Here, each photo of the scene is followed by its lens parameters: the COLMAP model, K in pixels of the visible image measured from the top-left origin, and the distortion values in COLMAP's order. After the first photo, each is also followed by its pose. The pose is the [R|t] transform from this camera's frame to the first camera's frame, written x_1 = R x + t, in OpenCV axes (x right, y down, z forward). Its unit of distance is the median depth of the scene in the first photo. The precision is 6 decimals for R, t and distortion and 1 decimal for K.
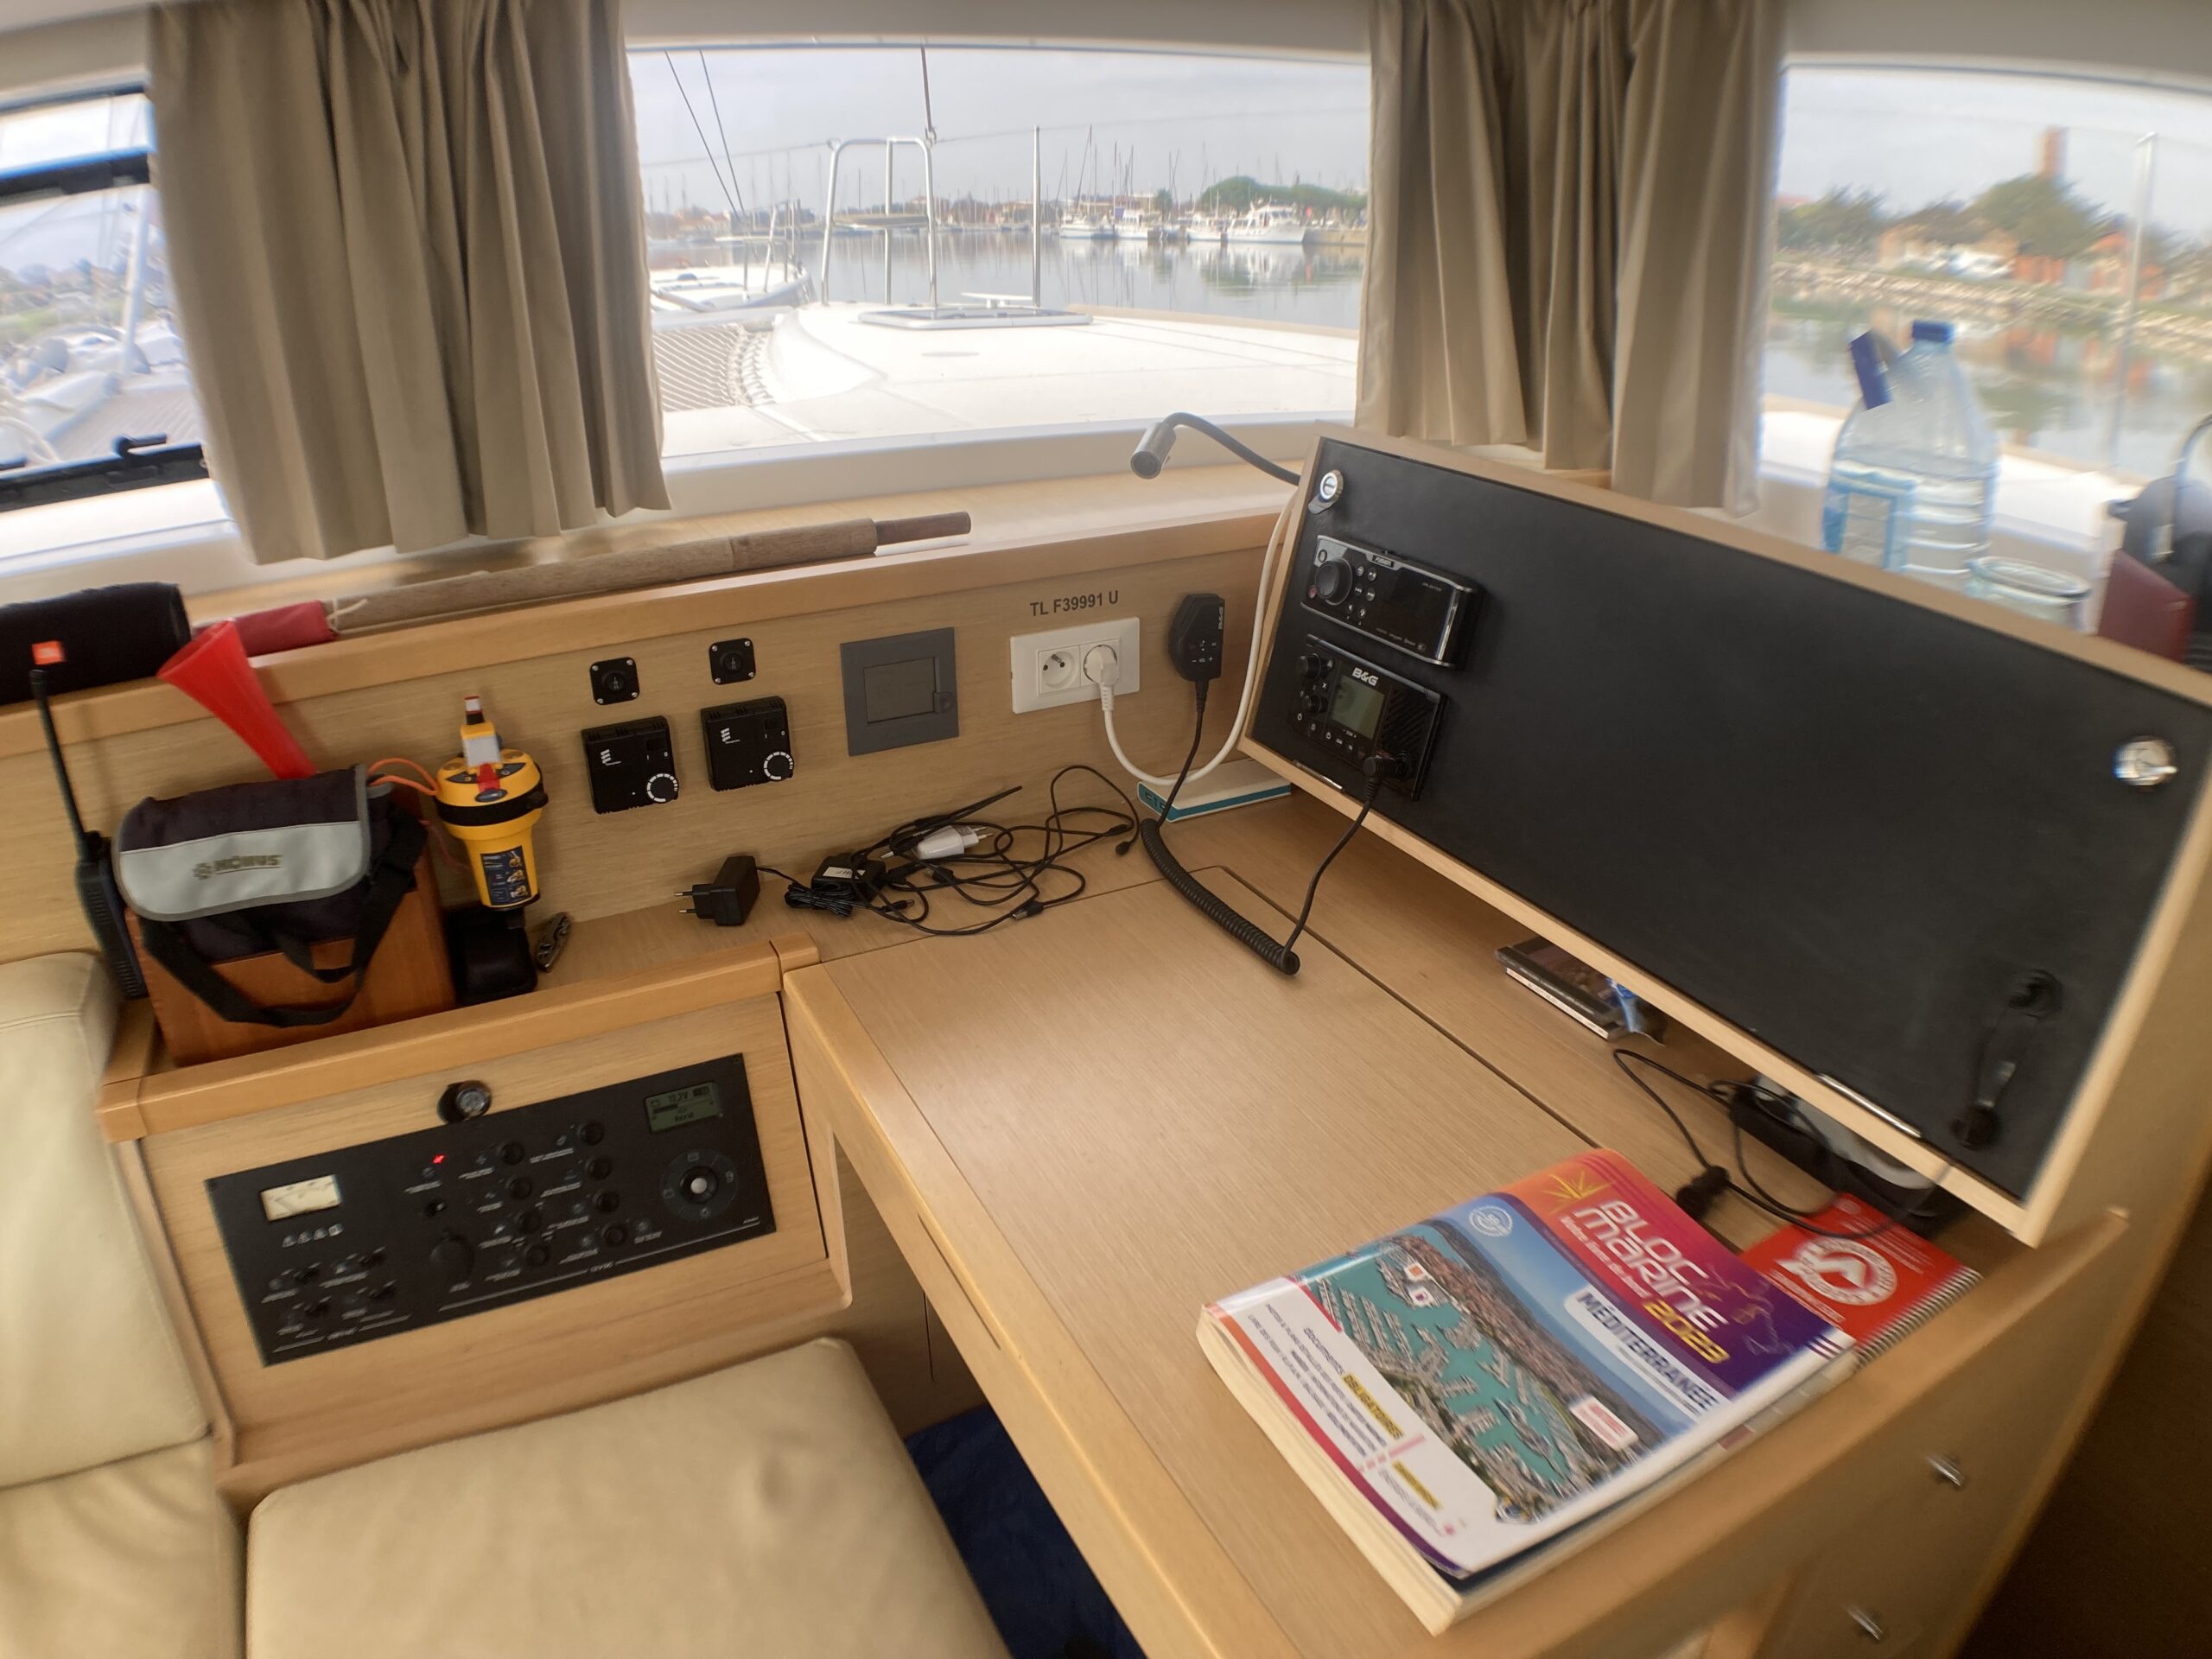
lens RADIAL K [[1343.4, 0, 1128.3], [0, 1343.4, 796.8], [0, 0, 1]] dist [-0.186974, 0.022861]
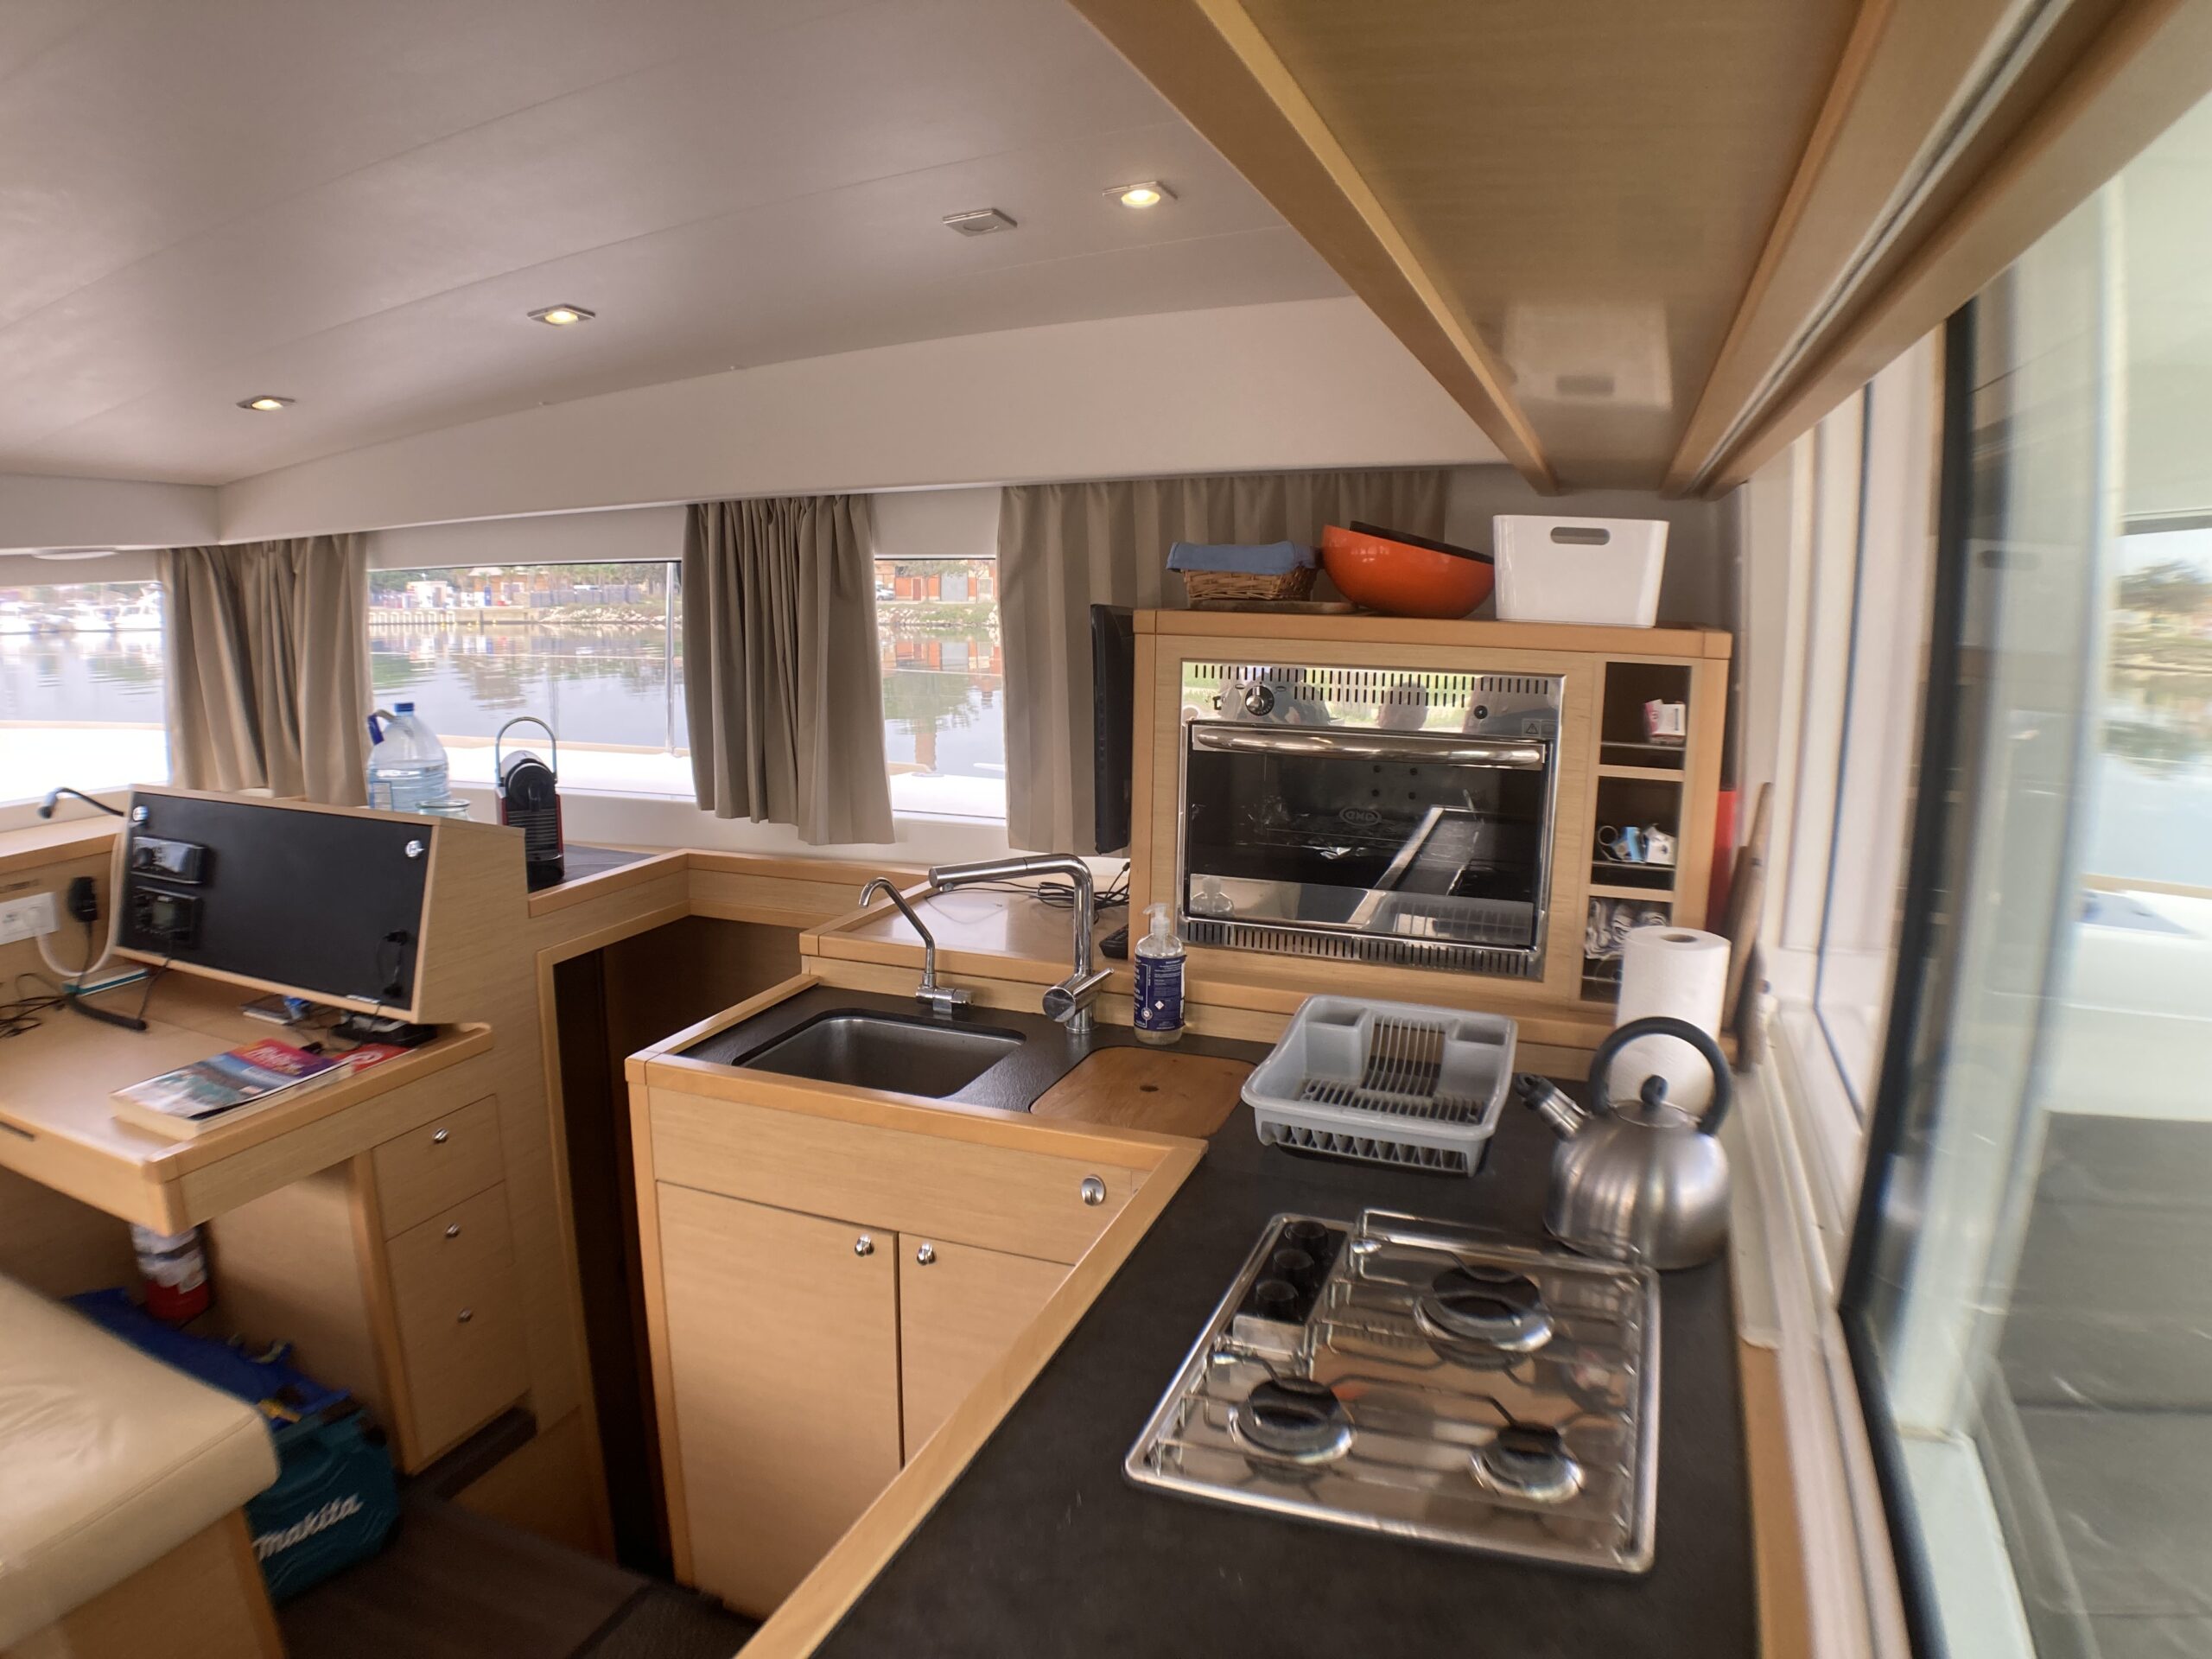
lens RADIAL K [[1343.4, 0, 1092.5], [0, 1343.4, 819.4], [0, 0, 1]] dist [-0.186974, 0.022861]
pose [[0.729936, -0.100051, 0.676154, -0.024416], [0.262584, 0.954366, -0.142252, 0.452604], [-0.631065, 0.281382, 0.722897, -1.352355]]
